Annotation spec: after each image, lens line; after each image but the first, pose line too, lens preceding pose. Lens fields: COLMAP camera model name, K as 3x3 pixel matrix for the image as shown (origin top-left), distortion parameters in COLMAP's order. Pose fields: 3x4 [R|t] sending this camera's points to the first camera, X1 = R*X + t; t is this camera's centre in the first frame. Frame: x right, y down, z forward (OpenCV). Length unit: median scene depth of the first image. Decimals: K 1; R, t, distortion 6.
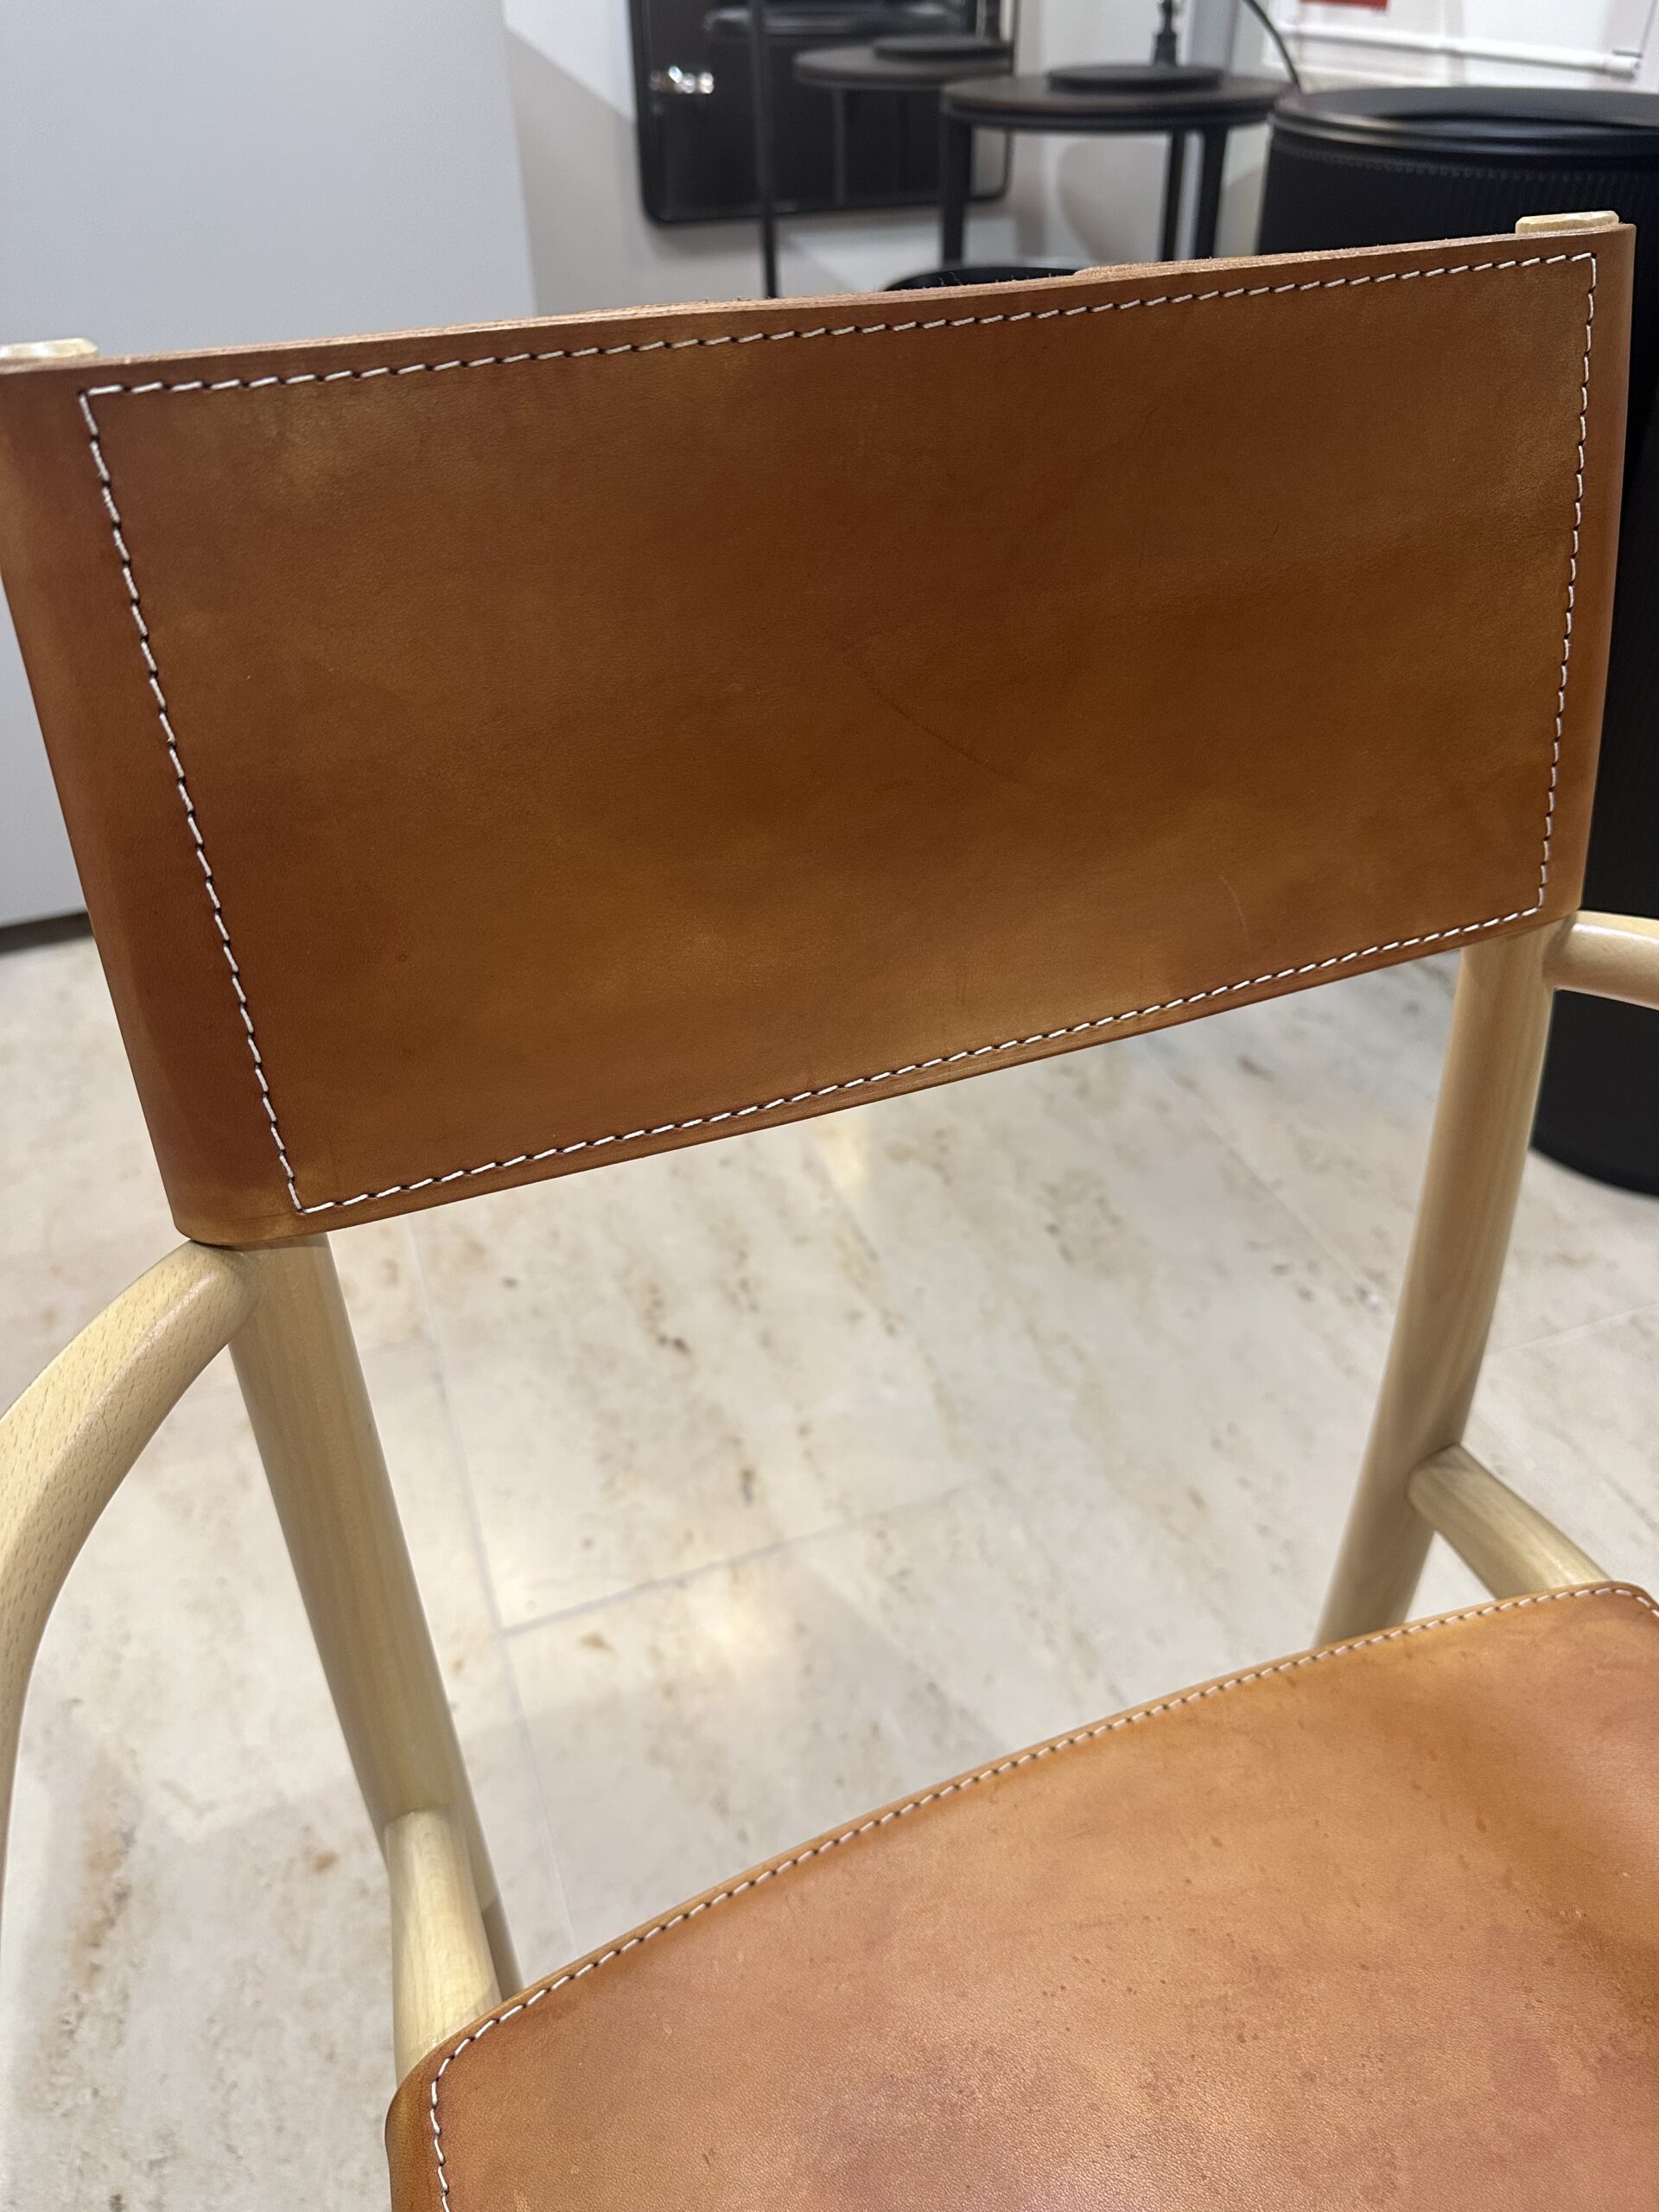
lens RADIAL K [[1593.1, 0, 829.5], [0, 1593.1, 1106.0], [0, 0, 1]] dist [0.082916, -0.110637]
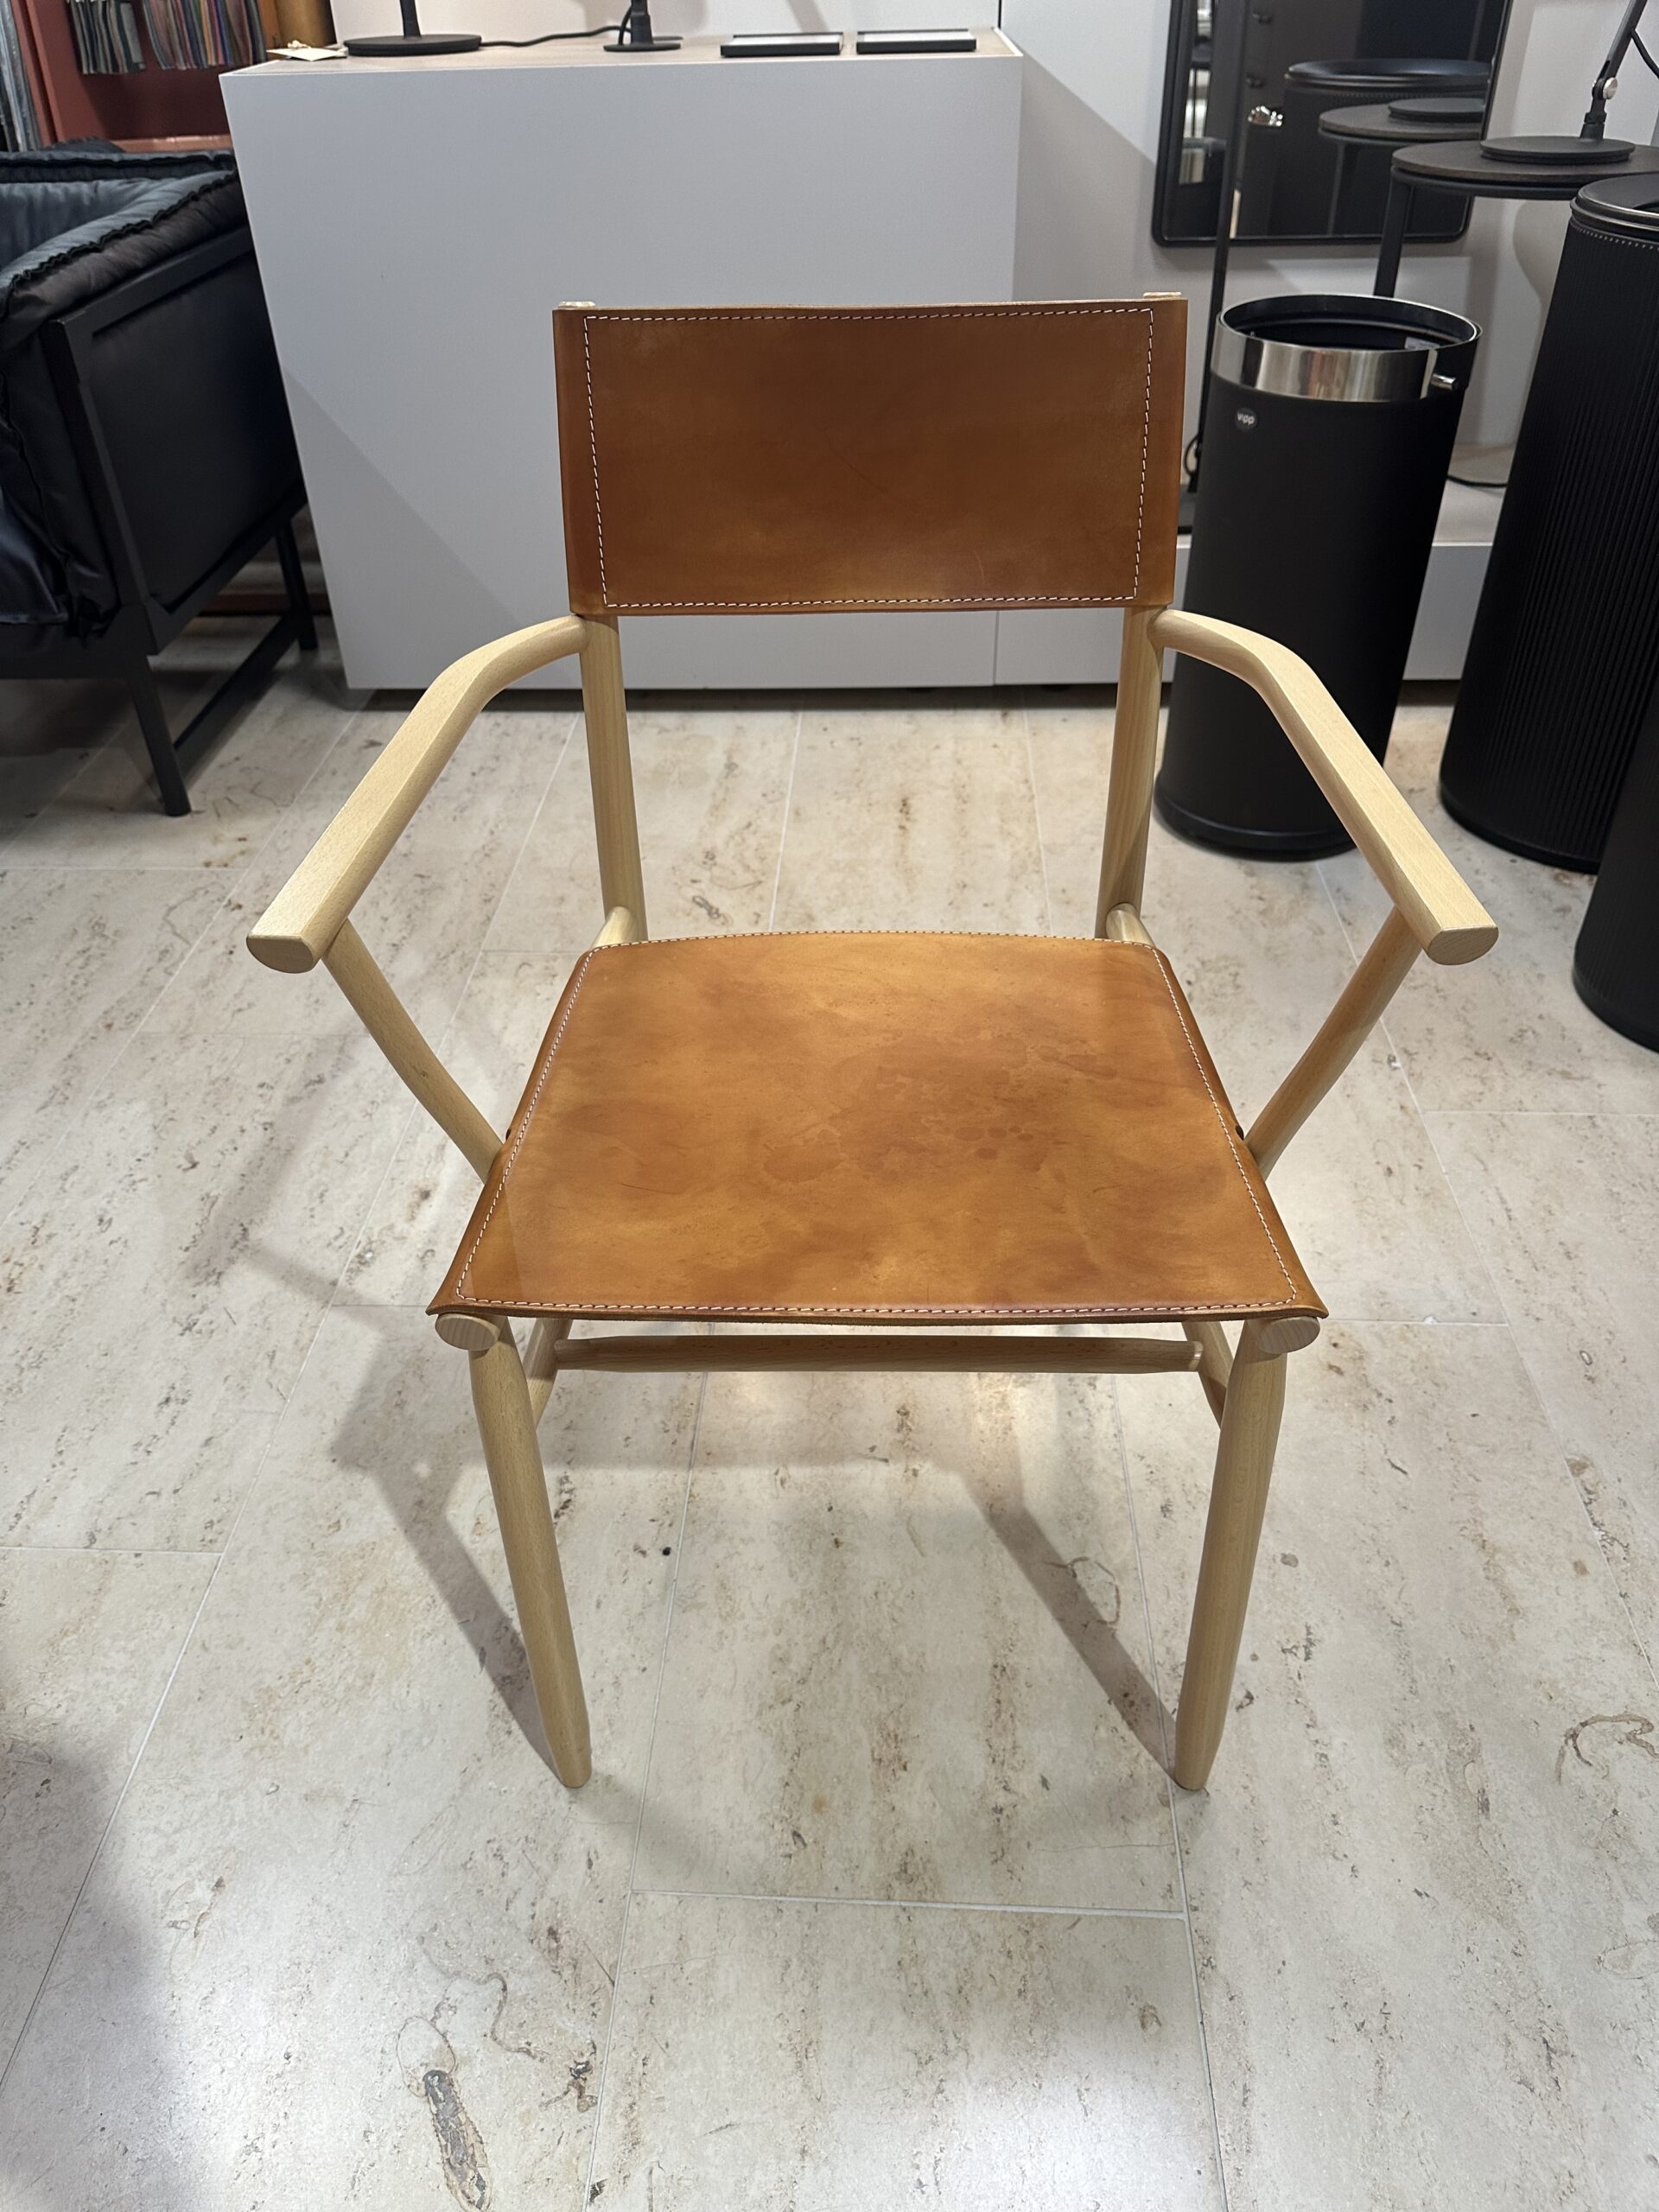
lens RADIAL K [[1593.1, 0, 829.5], [0, 1593.1, 1106.0], [0, 0, 1]] dist [0.082916, -0.110637]
pose [[0.922149, 0.229090, -0.311705, 0.317969], [-0.227037, 0.972919, 0.043388, 0.199768], [0.313203, 0.030758, 0.949188, -0.442703]]
